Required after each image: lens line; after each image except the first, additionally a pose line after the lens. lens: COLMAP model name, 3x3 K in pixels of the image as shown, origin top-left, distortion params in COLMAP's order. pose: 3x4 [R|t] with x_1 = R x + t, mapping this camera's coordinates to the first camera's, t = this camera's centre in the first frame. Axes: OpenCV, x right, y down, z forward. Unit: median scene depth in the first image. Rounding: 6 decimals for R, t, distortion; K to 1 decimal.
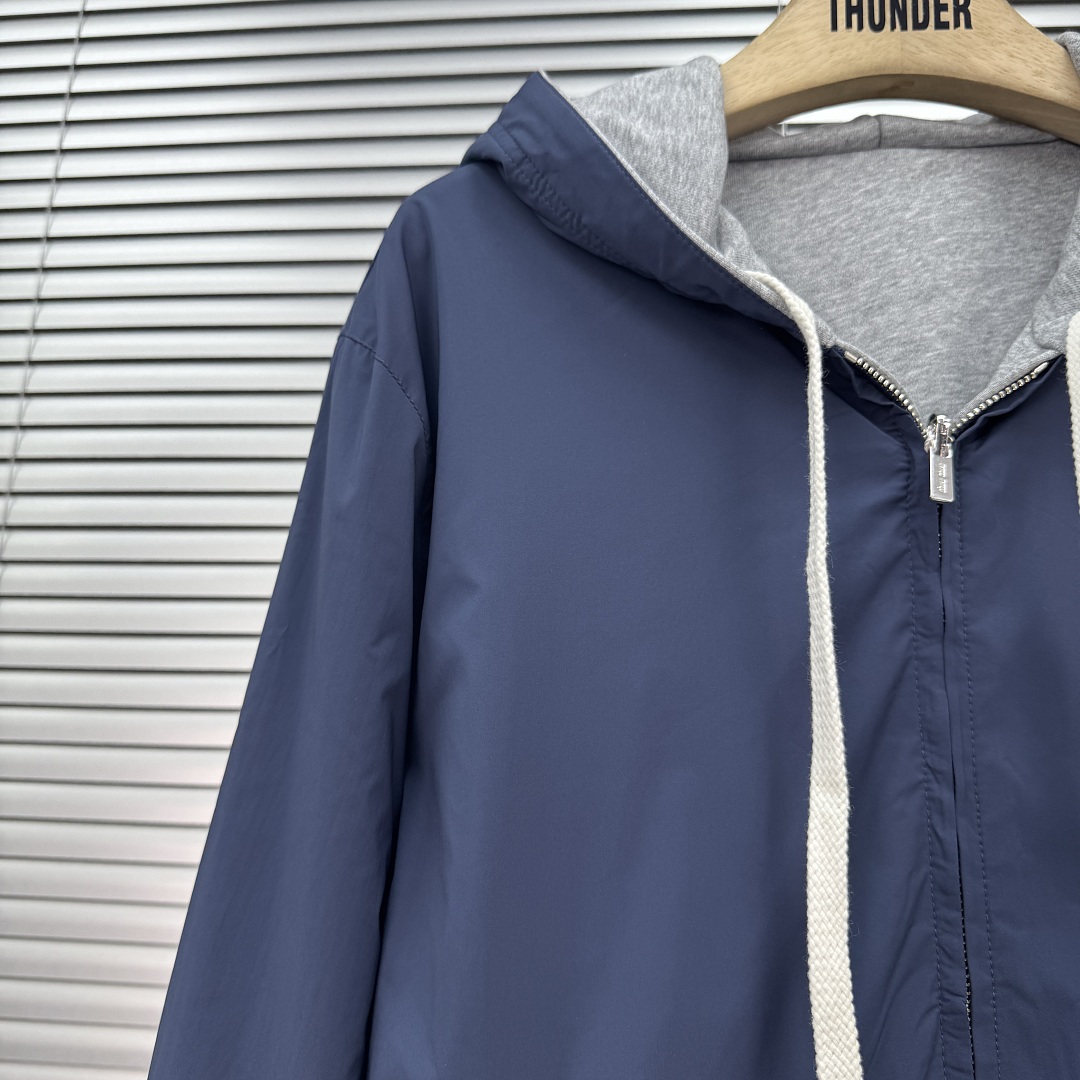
lens RADIAL K [[985.3, 0, 540.0], [0, 985.3, 540.0], [0, 0, 1]] dist [-0.008849, -0.010388]
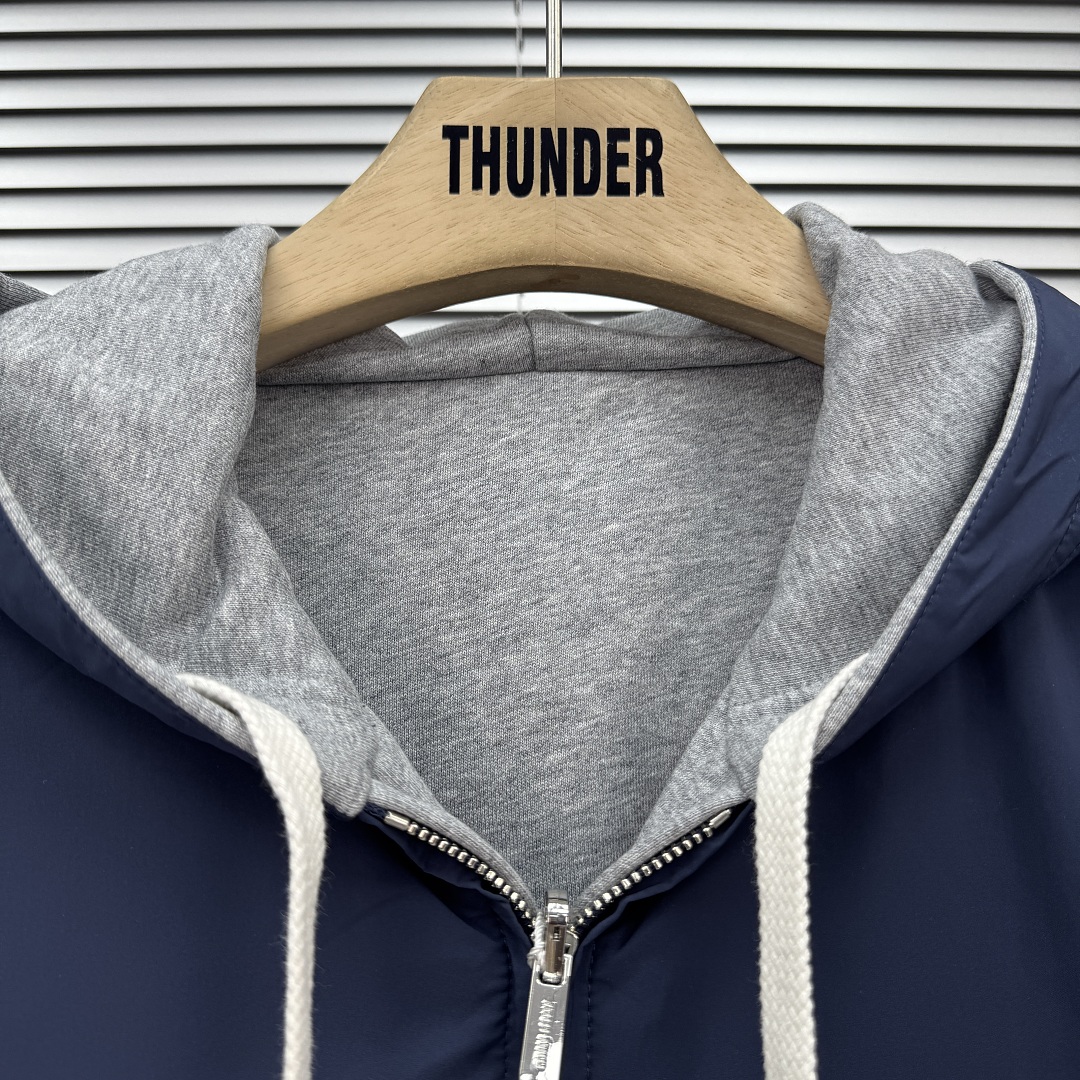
lens RADIAL K [[966.9, 0, 540.0], [0, 966.9, 540.0], [0, 0, 1]] dist [0.146973, -0.370108]
pose [[0.995529, -0.012137, 0.093675, 0.295605], [0.009431, 0.999527, 0.029280, -0.313268], [-0.093986, -0.028265, 0.995172, 0.354550]]
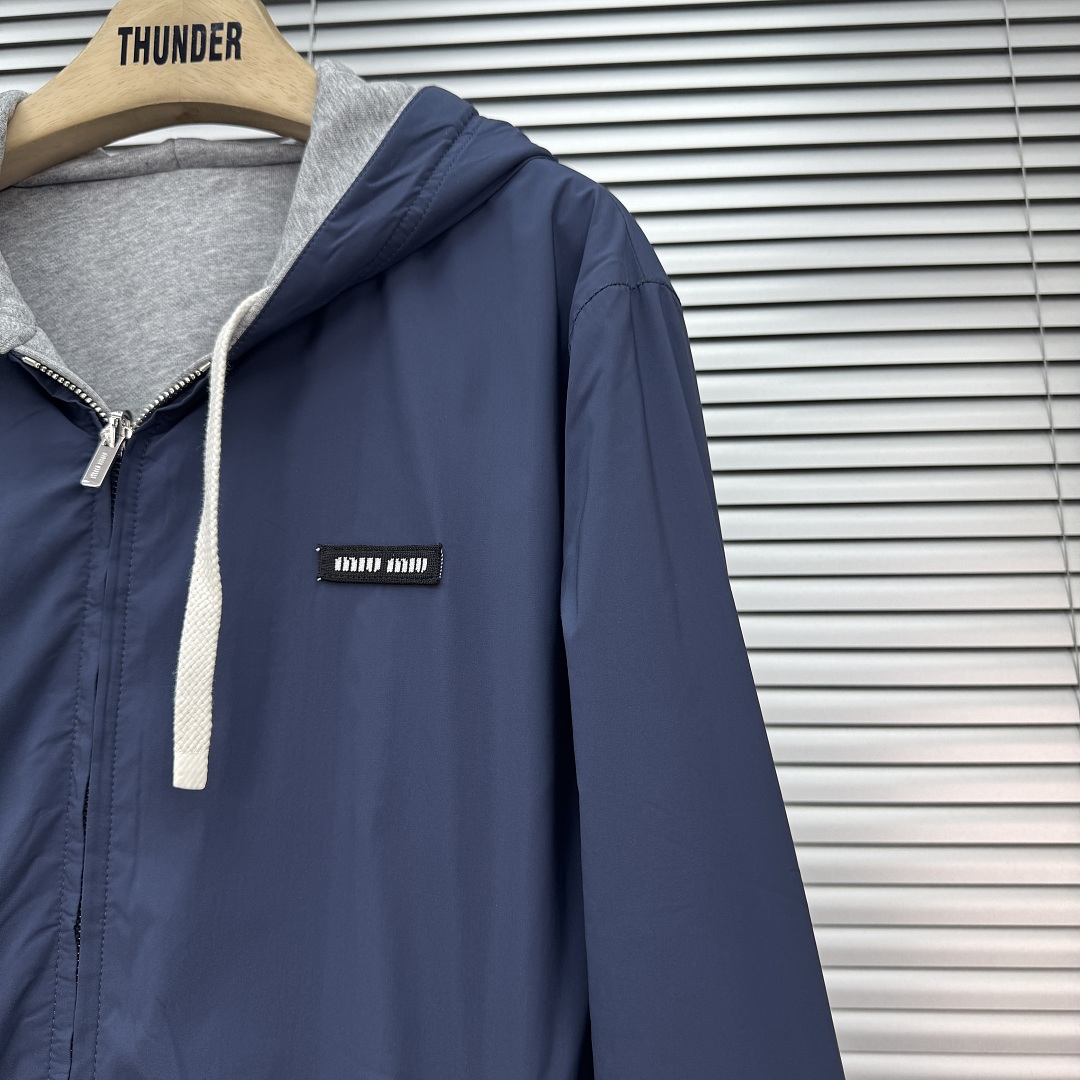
lens RADIAL K [[985.3, 0, 540.0], [0, 985.3, 540.0], [0, 0, 1]] dist [-0.008849, -0.010388]
pose [[0.999654, -0.024946, 0.008306, 0.755429], [0.024865, 0.999643, 0.009733, 0.019753], [-0.008546, -0.009524, 0.999918, -0.119382]]
